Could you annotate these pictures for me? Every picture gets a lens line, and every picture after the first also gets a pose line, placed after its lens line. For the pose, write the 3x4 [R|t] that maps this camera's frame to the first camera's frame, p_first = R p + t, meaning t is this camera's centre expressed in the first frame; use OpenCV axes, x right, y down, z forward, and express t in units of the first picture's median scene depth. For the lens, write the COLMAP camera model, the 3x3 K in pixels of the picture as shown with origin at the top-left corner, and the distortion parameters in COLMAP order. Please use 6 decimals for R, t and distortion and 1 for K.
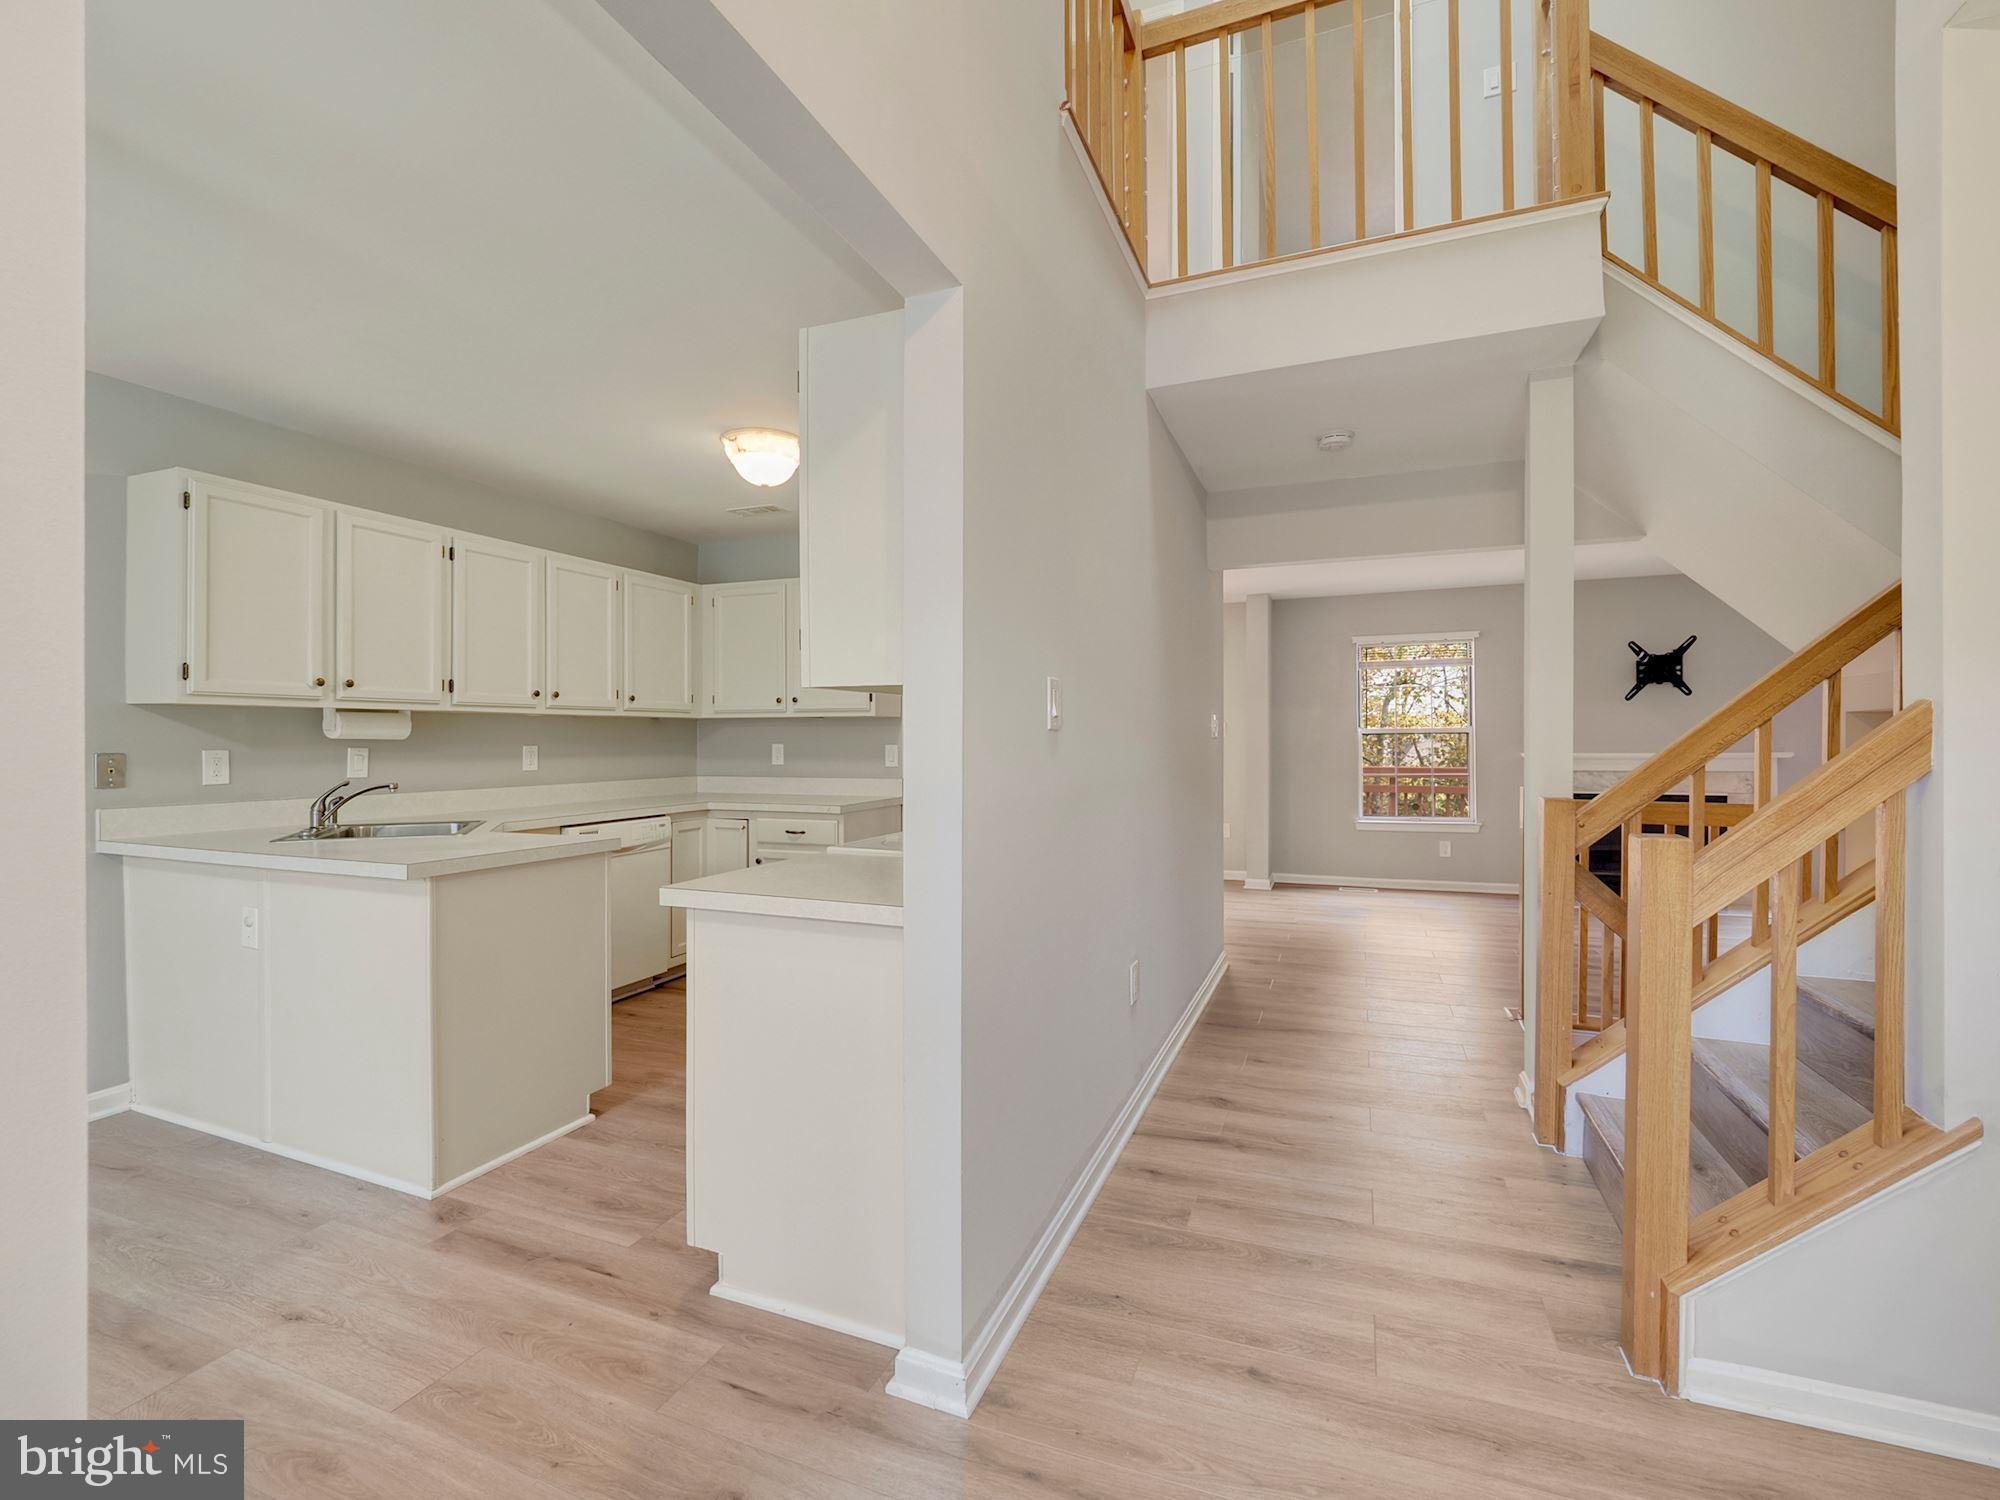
lens RADIAL K [[950.7, 0, 995.8], [0, 950.7, 737.4], [0, 0, 1]] dist [-0.005298, -0.000485]
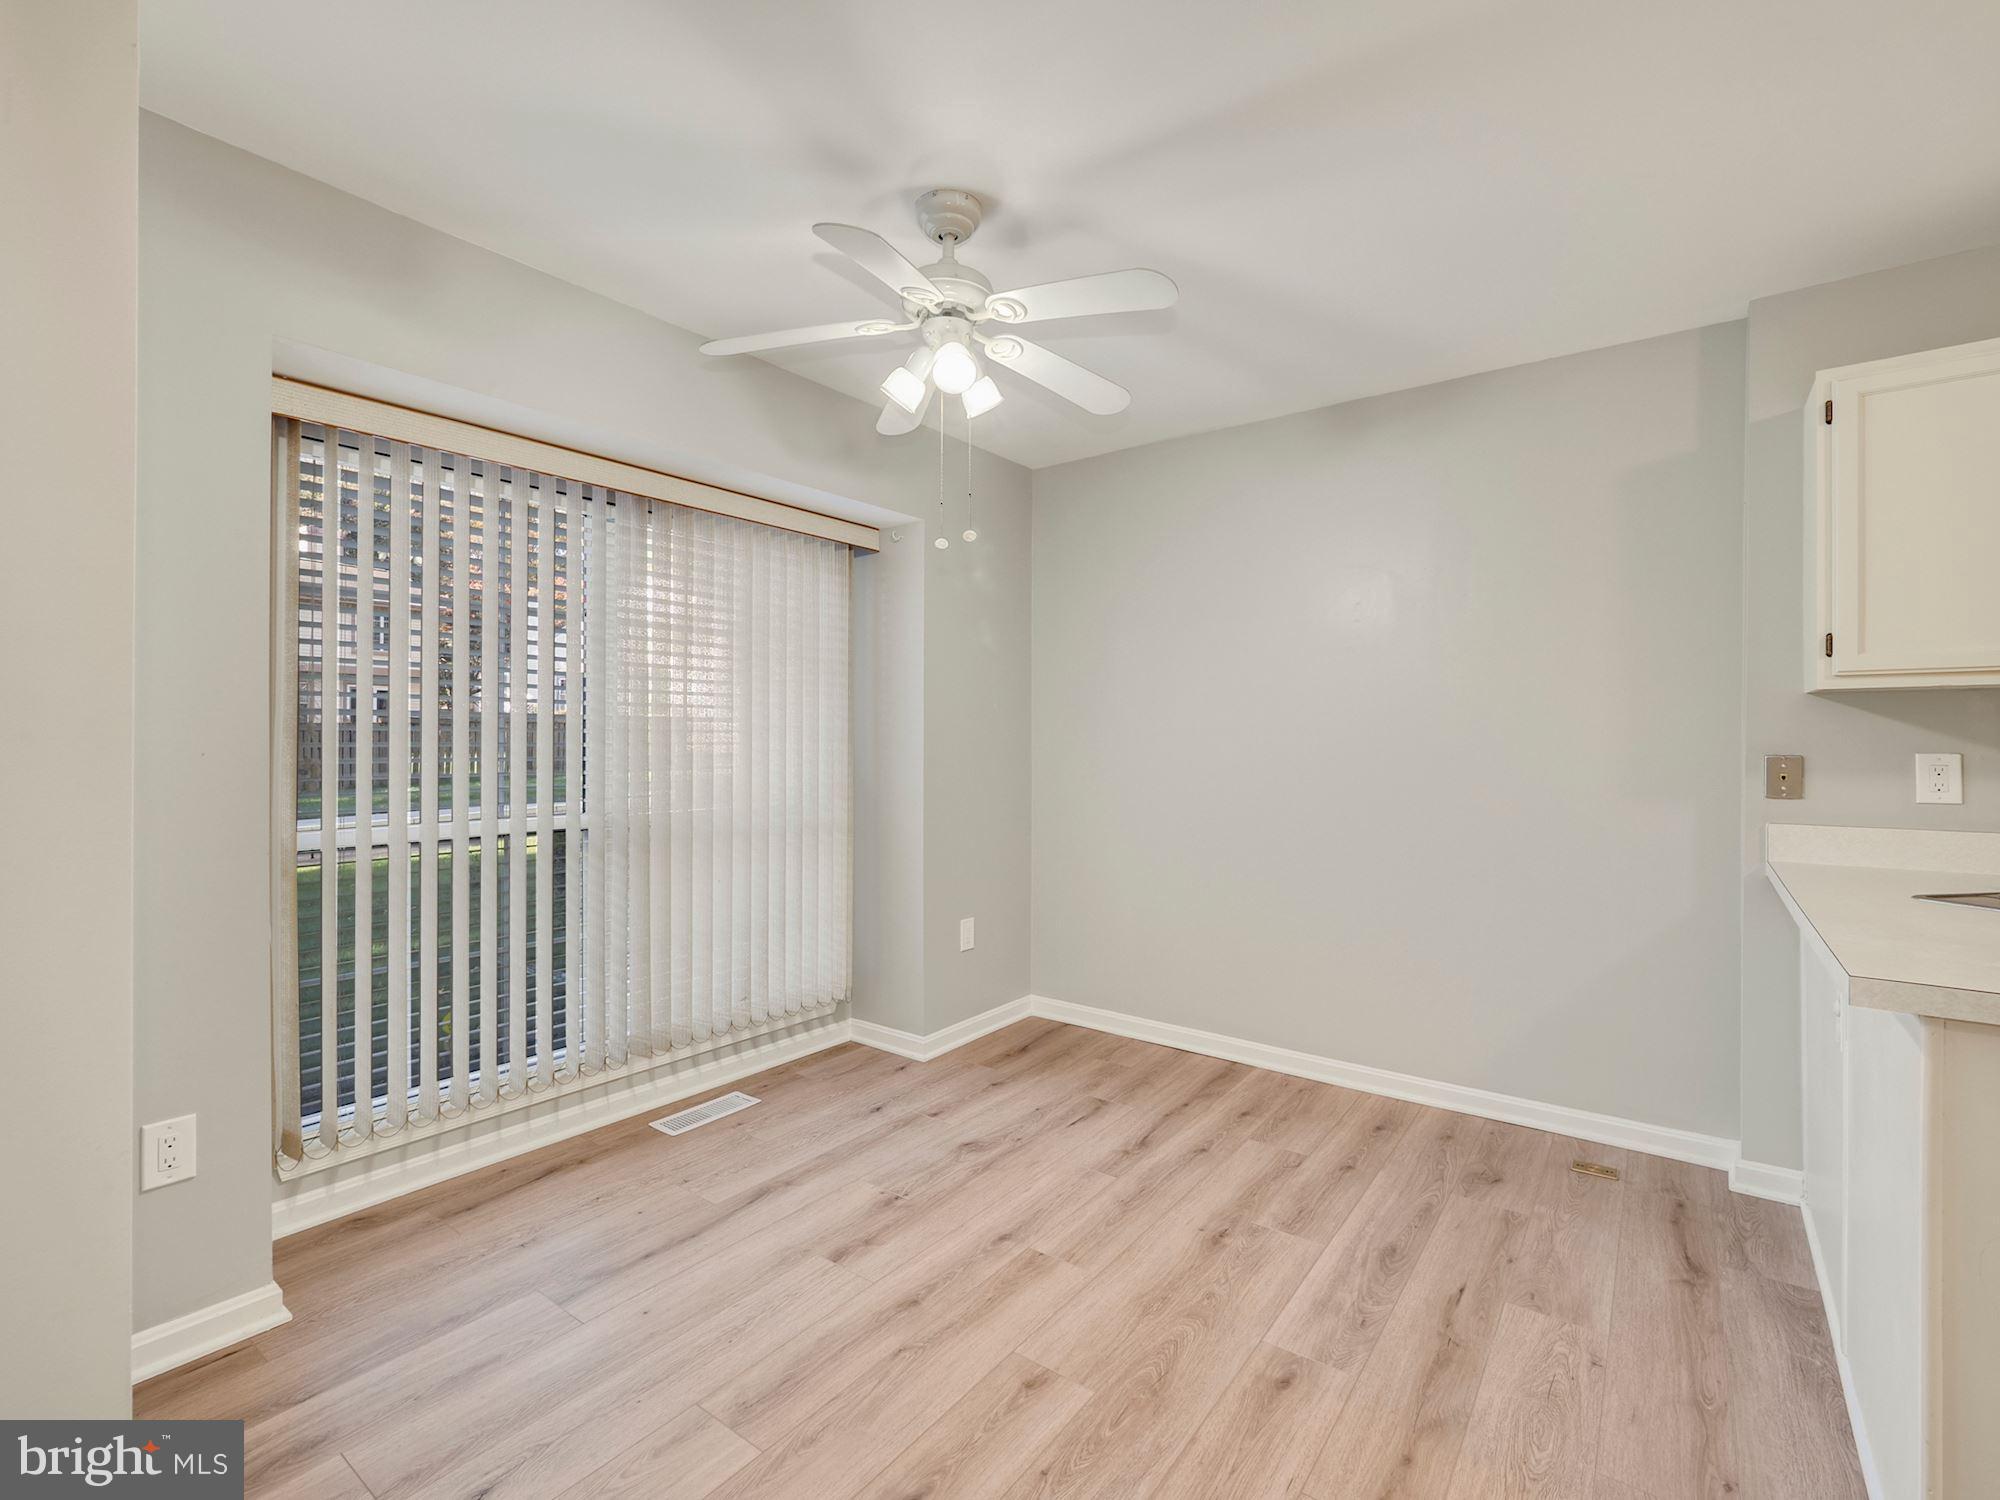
lens RADIAL K [[950.7, 0, 995.8], [0, 950.7, 737.4], [0, 0, 1]] dist [-0.005298, -0.000485]
pose [[-0.260623, 0.006027, -0.965422, 0.014410], [0.005079, 0.999975, 0.004871, -0.005419], [0.965427, -0.003634, -0.260648, 0.562122]]
